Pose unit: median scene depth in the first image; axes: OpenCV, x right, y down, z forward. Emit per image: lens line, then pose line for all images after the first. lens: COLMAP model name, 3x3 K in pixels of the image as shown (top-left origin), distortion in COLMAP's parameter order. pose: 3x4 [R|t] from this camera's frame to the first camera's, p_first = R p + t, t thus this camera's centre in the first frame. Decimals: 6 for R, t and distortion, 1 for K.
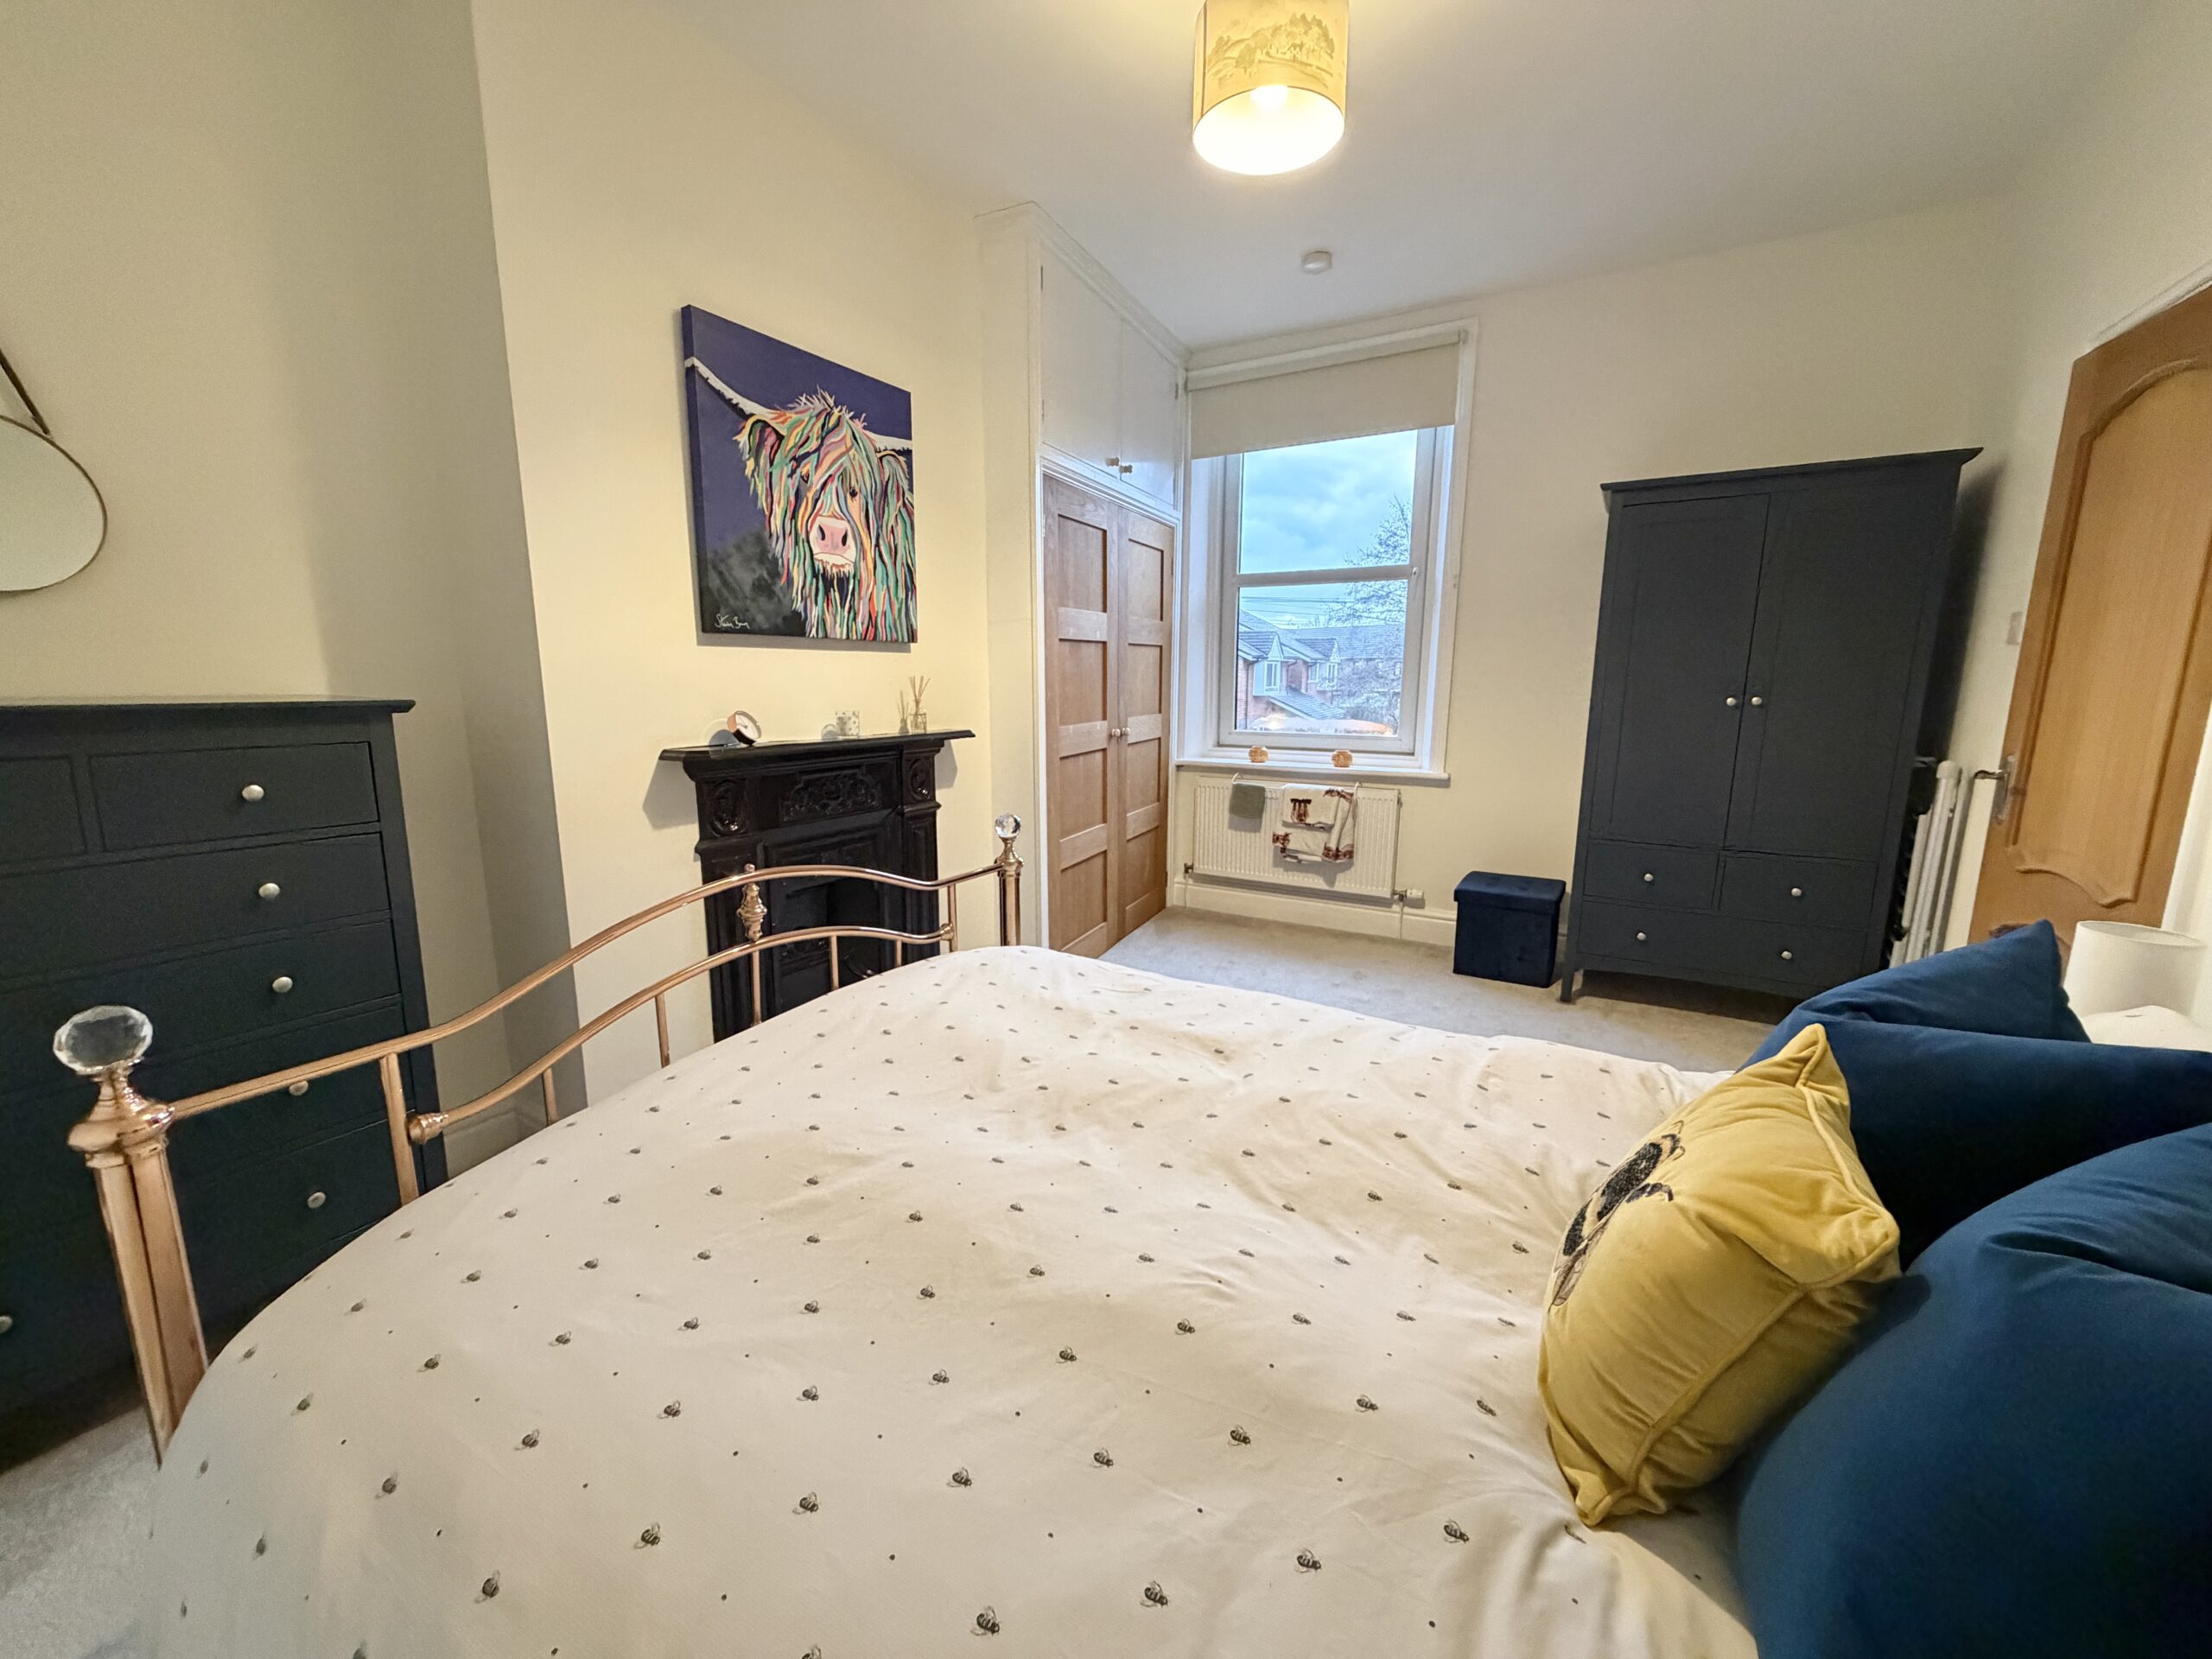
lens RADIAL K [[893.3, 0, 1105.7], [0, 893.3, 831.8], [0, 0, 1]] dist [-0.001583, 0.000135]
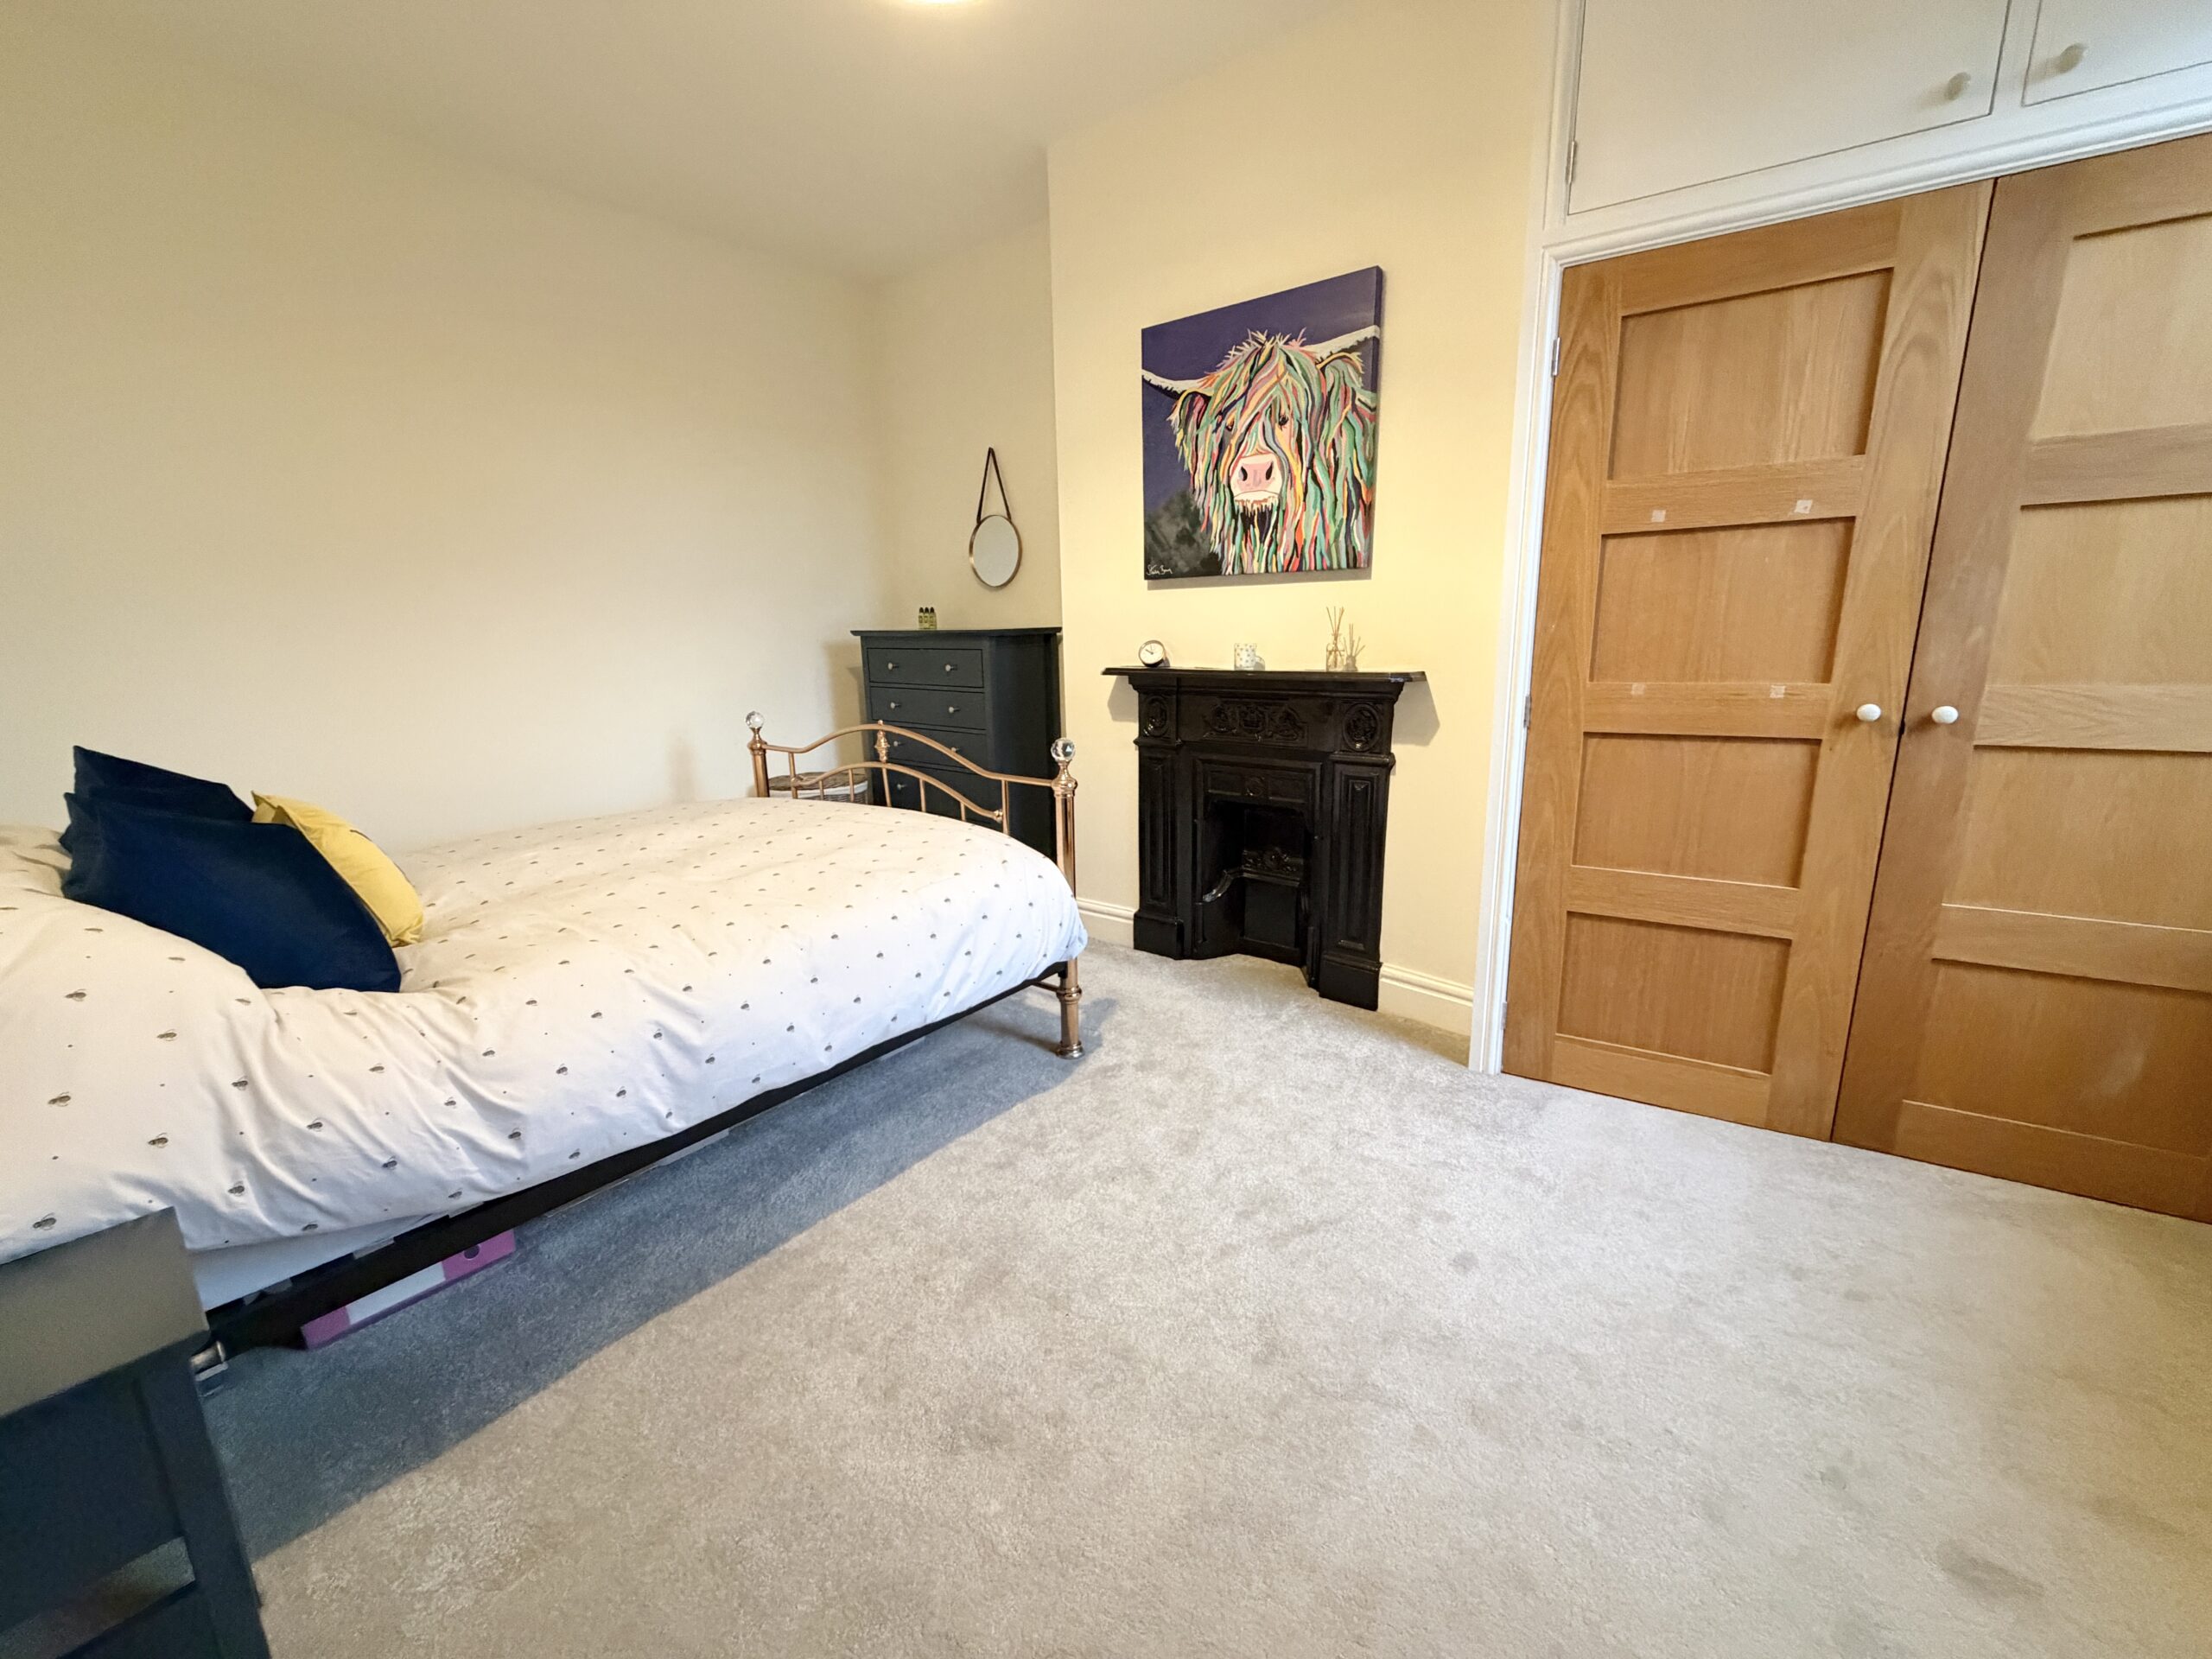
lens RADIAL K [[893.3, 0, 1110.4], [0, 893.3, 831.0], [0, 0, 1]] dist [-0.001583, 0.000135]
pose [[-0.144964, 0.216716, -0.965412, 0.836261], [-0.154823, 0.958731, 0.238464, -0.157574], [0.977249, 0.184037, -0.105429, 1.048685]]
